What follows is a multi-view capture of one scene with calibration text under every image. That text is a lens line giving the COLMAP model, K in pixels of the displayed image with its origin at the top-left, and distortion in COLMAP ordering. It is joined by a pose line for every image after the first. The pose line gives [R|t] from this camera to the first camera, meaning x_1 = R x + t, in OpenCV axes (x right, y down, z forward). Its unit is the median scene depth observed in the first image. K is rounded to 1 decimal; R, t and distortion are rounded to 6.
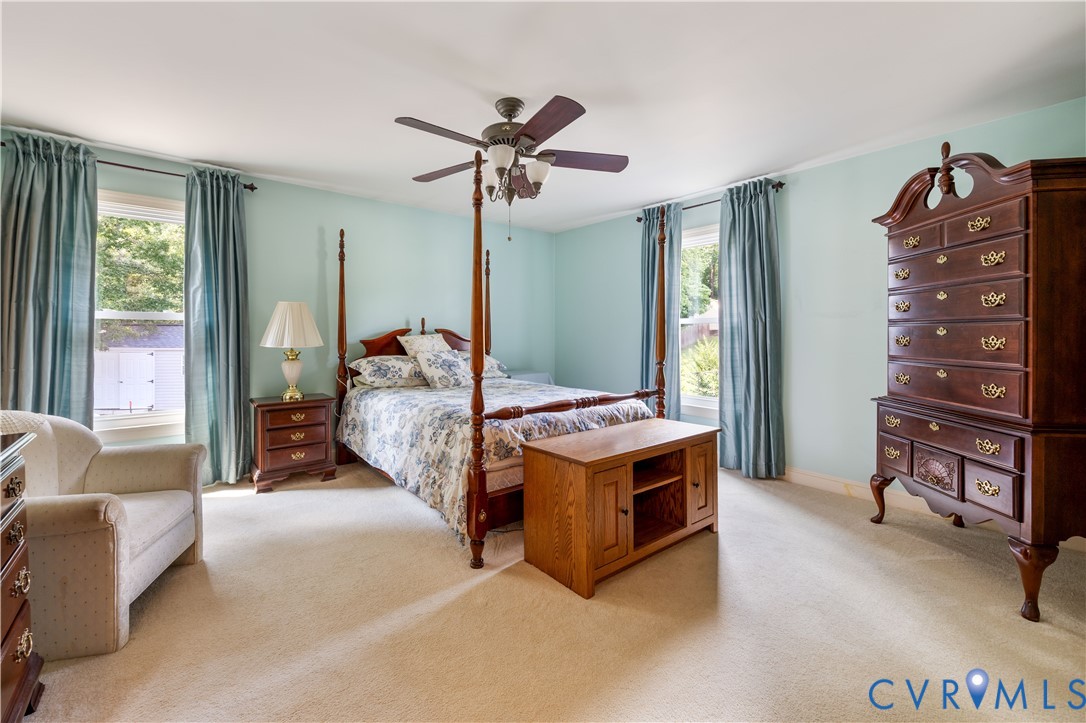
lens RADIAL K [[443.9, 0, 541.3], [0, 443.9, 335.1], [0, 0, 1]] dist [-0.000752, -0.000107]
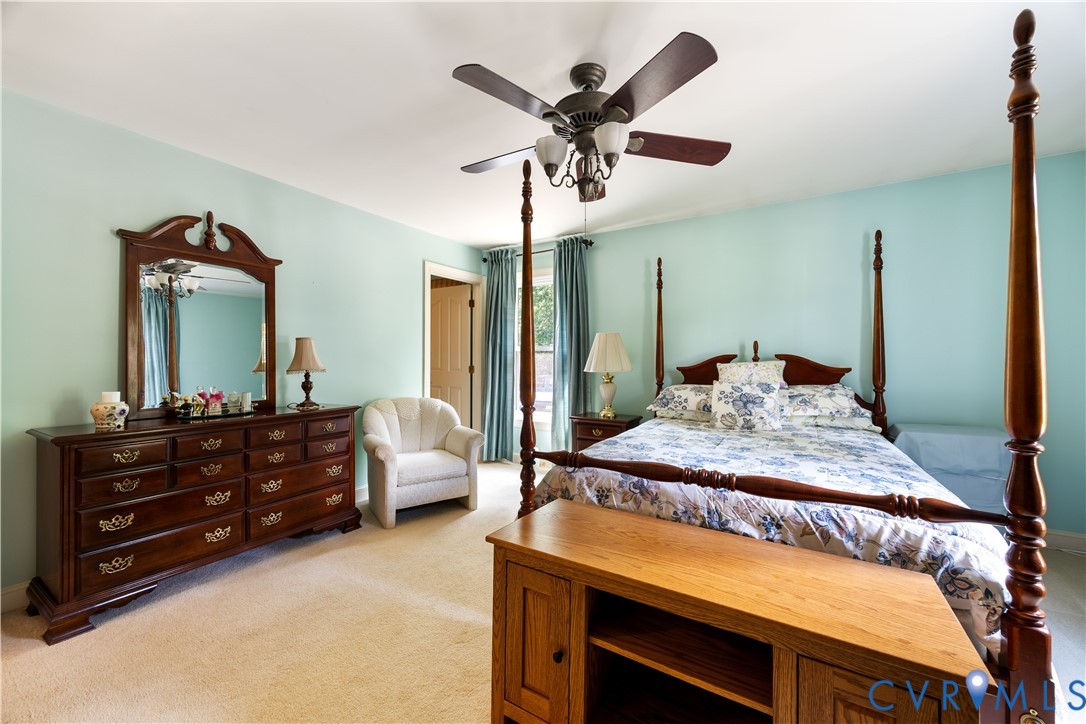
lens RADIAL K [[427.5, 0, 541.4], [0, 427.5, 362.2], [0, 0, 1]] dist [0.011148, 0.000019]
pose [[0.314092, 0.003506, -0.949386, 0.452510], [-0.004563, 0.999987, 0.002183, -0.000268], [0.949382, 0.003646, 0.314104, 0.496223]]
